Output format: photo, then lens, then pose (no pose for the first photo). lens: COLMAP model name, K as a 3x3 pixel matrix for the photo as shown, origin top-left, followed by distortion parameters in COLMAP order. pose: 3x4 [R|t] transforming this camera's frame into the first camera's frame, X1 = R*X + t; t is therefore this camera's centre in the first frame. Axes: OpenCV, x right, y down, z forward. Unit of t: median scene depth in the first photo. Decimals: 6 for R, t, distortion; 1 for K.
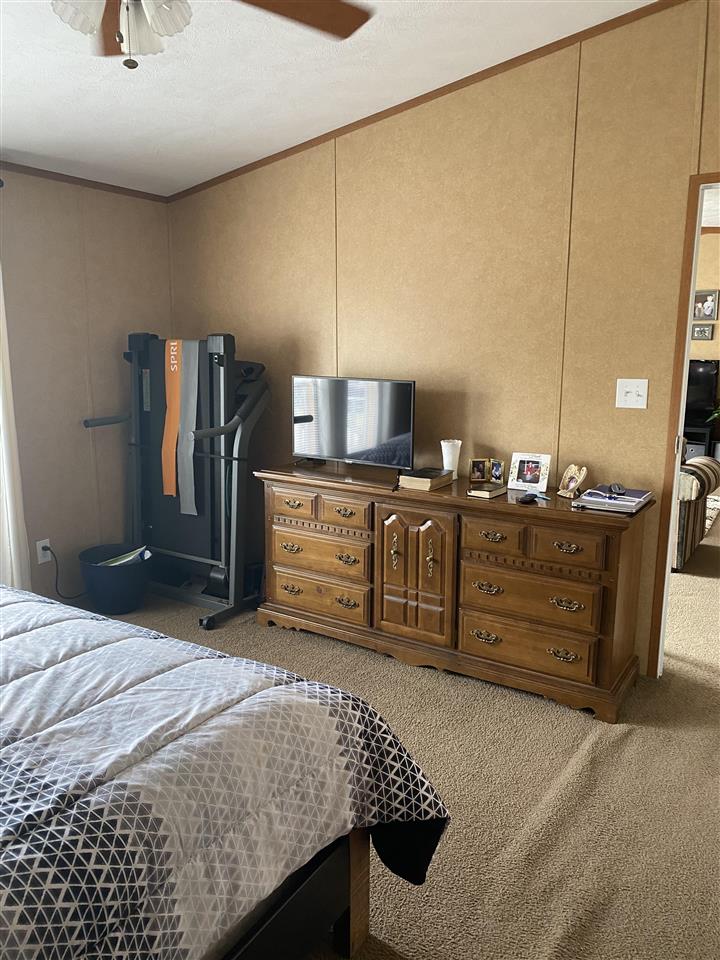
lens RADIAL K [[733.0, 0, 358.5], [0, 733.0, 478.3], [0, 0, 1]] dist [0.052305, -0.061114]
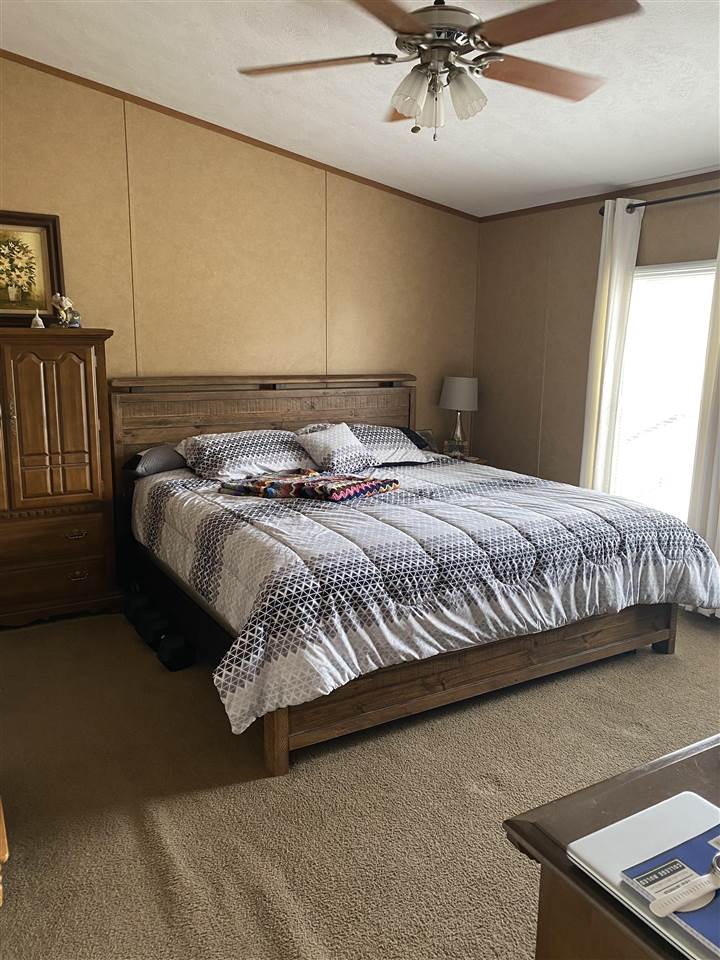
lens RADIAL K [[733.0, 0, 358.5], [0, 733.0, 478.3], [0, 0, 1]] dist [0.052305, -0.061114]
pose [[-0.456841, 0.158660, -0.875285, 1.229284], [-0.188144, 0.944471, 0.269400, -0.328254], [0.869424, 0.287753, -0.401622, 1.822176]]
